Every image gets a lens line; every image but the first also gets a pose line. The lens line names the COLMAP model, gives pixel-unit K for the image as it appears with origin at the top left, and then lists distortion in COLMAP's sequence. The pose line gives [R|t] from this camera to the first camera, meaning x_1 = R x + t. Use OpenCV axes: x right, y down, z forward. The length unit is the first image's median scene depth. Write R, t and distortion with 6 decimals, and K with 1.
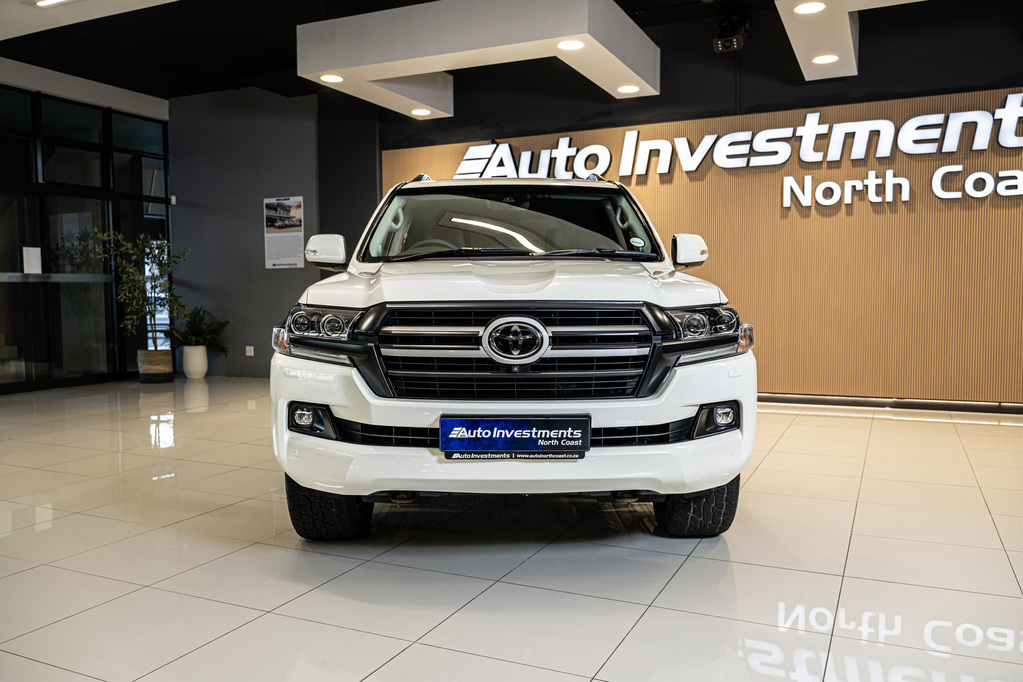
lens RADIAL K [[818.4, 0, 503.0], [0, 818.4, 341.5], [0, 0, 1]] dist [-0.003965, 0.000746]
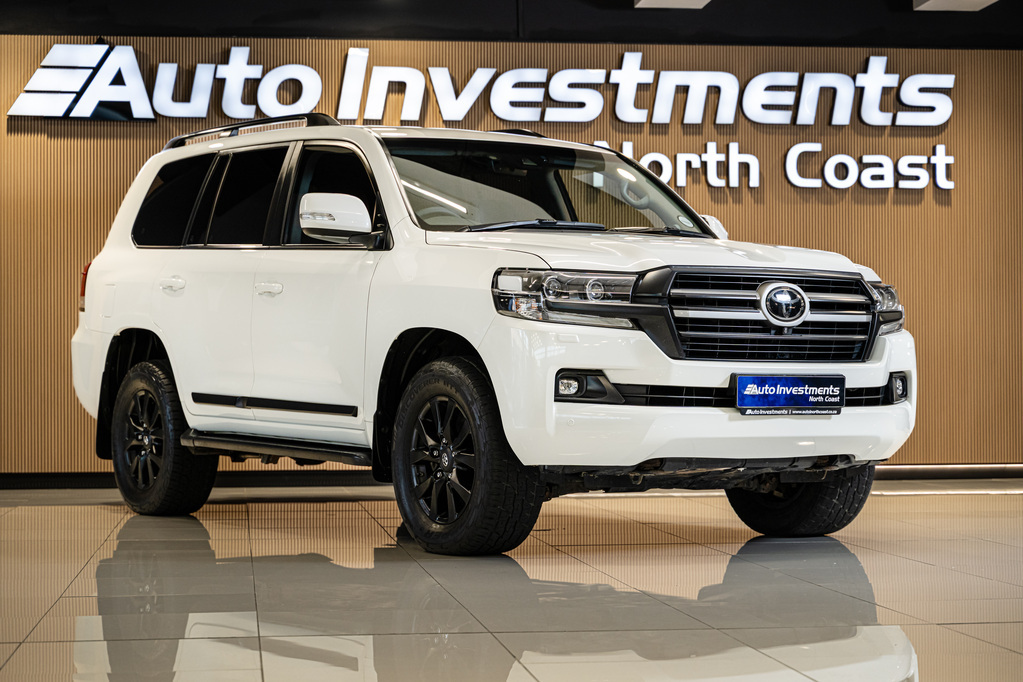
lens RADIAL K [[2150.2, 0, 514.6], [0, 2150.2, 344.2], [0, 0, 1]] dist [-0.029137, 0.000000]
pose [[0.838460, 0.015487, 0.544742, -0.741419], [0.028486, 0.996984, -0.072190, 0.099597], [-0.544218, 0.076046, 0.835490, -0.469372]]
